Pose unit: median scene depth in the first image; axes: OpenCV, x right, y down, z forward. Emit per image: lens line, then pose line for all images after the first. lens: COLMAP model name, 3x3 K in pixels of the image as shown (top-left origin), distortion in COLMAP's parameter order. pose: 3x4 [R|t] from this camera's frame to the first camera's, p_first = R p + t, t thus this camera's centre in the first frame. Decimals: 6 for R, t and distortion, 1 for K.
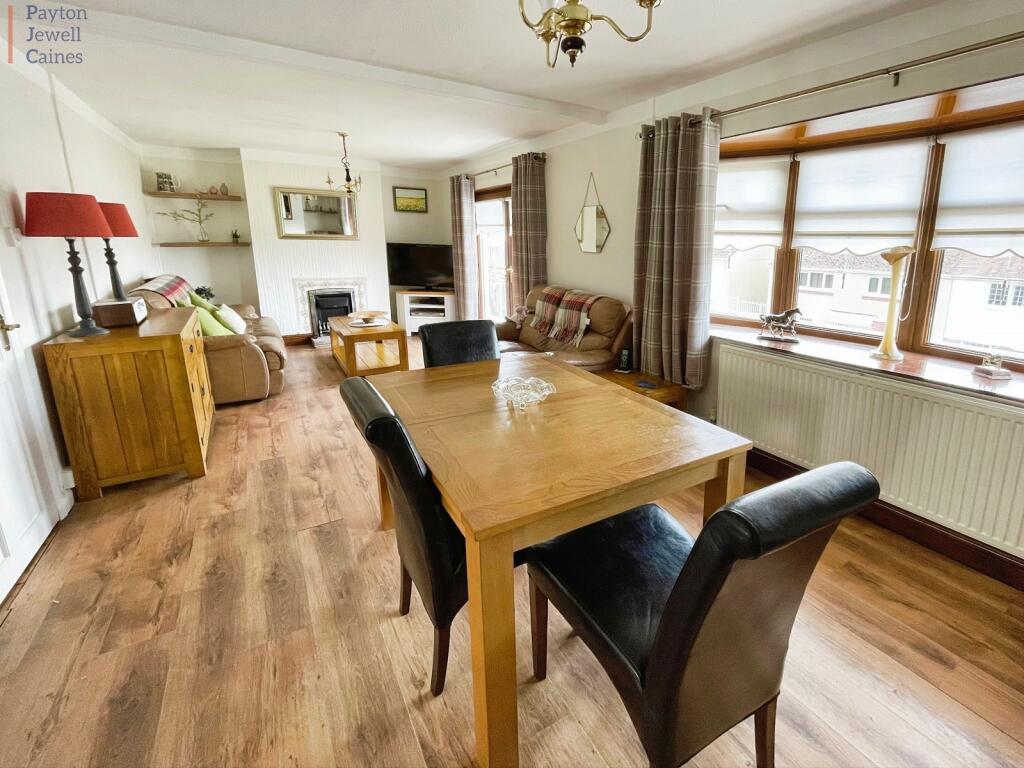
lens RADIAL K [[435.0, 0, 512.0], [0, 435.0, 384.0], [0, 0, 1]] dist [-0.000661, -0.000113]
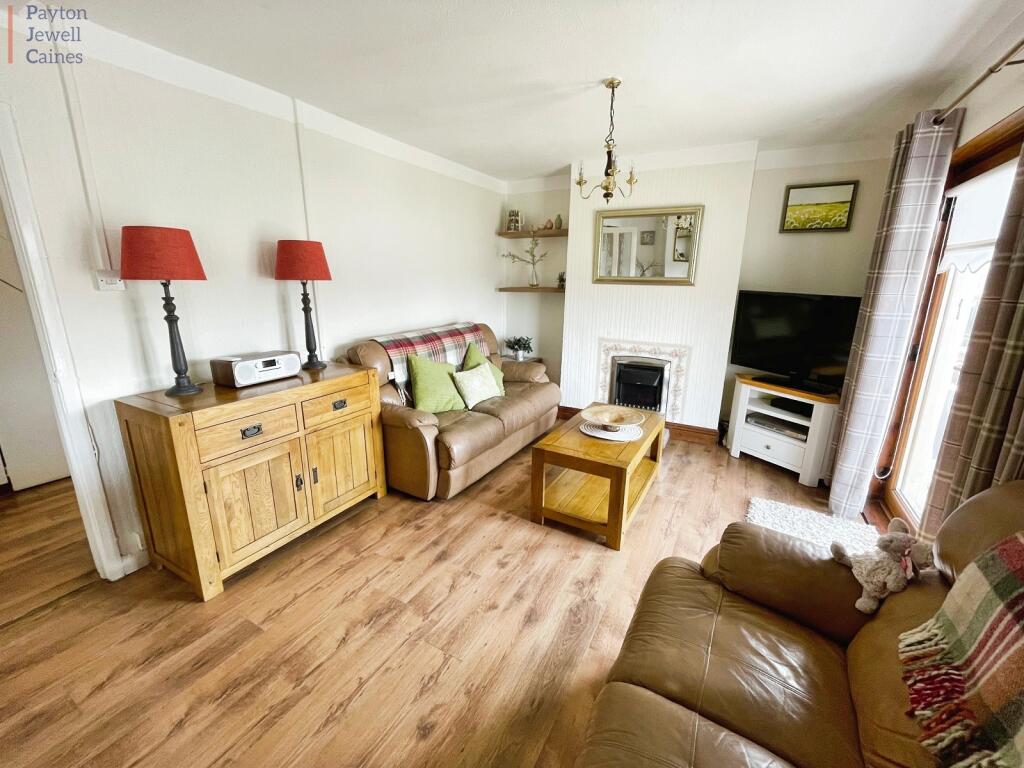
lens RADIAL K [[457.1, 0, 513.0], [0, 457.1, 435.1], [0, 0, 1]] dist [-0.002410, -0.000549]
pose [[0.562295, 0.261197, -0.784602, 0.064085], [-0.263170, 0.955998, 0.129652, -0.154792], [0.783942, 0.133581, 0.606293, 0.466211]]
